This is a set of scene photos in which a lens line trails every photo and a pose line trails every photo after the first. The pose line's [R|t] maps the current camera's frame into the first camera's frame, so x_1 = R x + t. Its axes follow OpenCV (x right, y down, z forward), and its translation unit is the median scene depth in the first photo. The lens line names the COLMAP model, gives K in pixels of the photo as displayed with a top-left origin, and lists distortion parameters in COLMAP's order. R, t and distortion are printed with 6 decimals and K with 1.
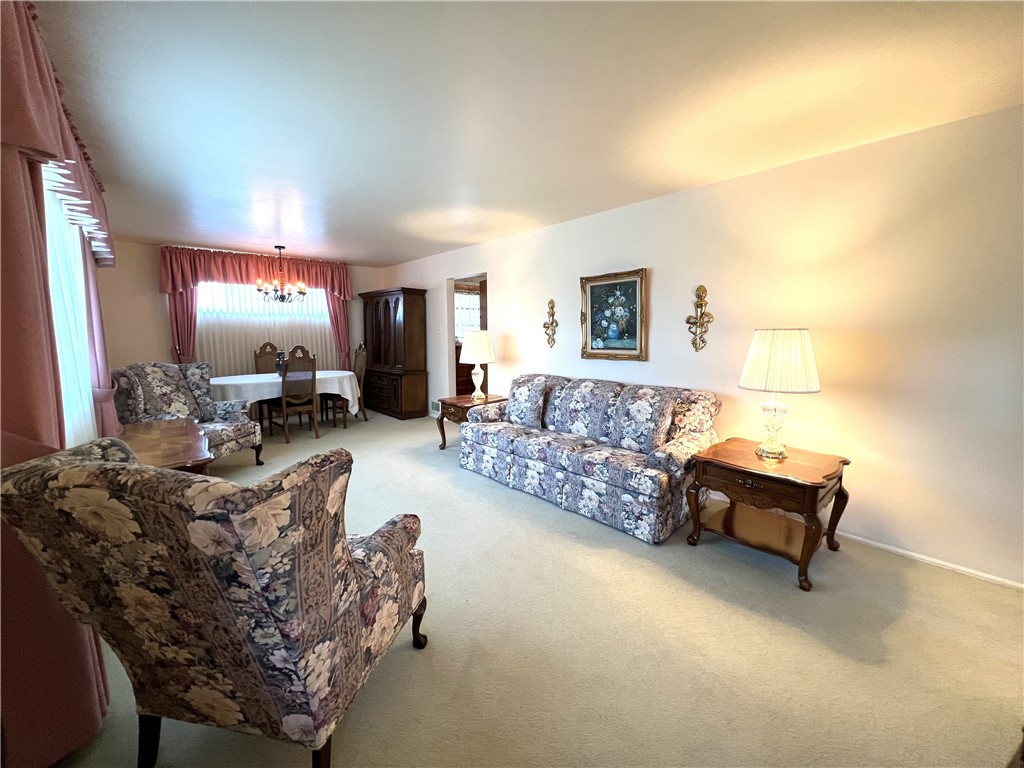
lens RADIAL K [[410.1, 0, 513.5], [0, 410.1, 381.3], [0, 0, 1]] dist [-0.005006, 0.000281]
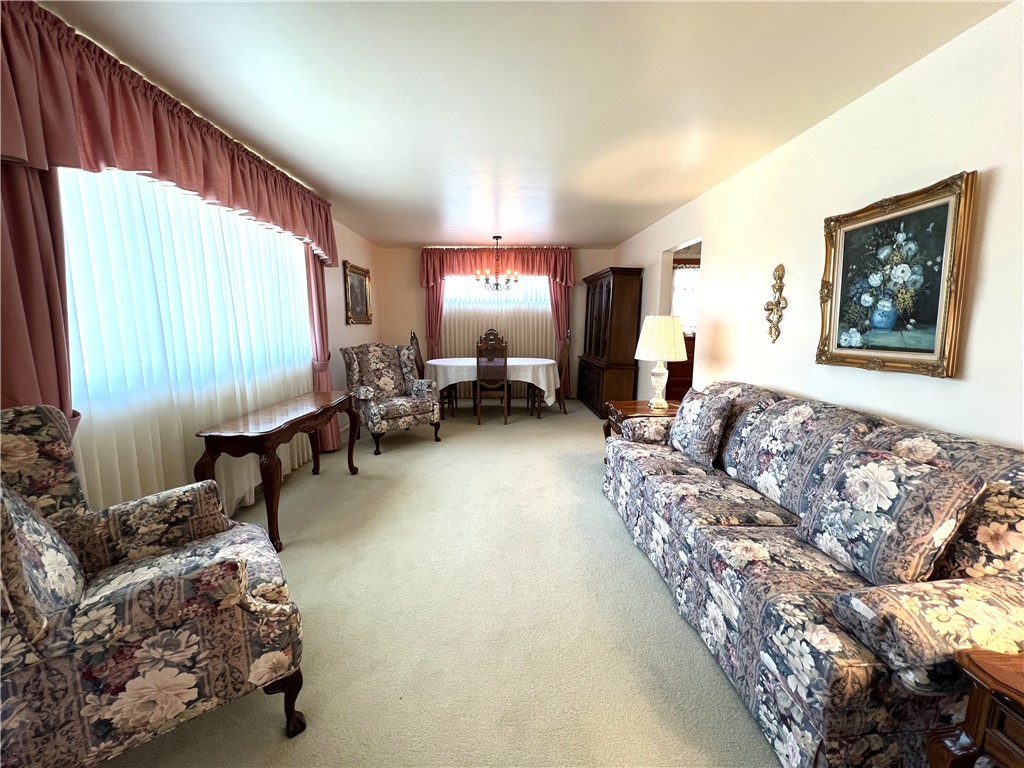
lens RADIAL K [[410.1, 0, 515.2], [0, 410.1, 381.8], [0, 0, 1]] dist [-0.005006, 0.000281]
pose [[0.759887, 0.096213, -0.642896, 0.230704], [-0.079505, 0.995317, 0.054982, -0.029694], [0.645175, 0.009334, 0.763978, 0.314587]]
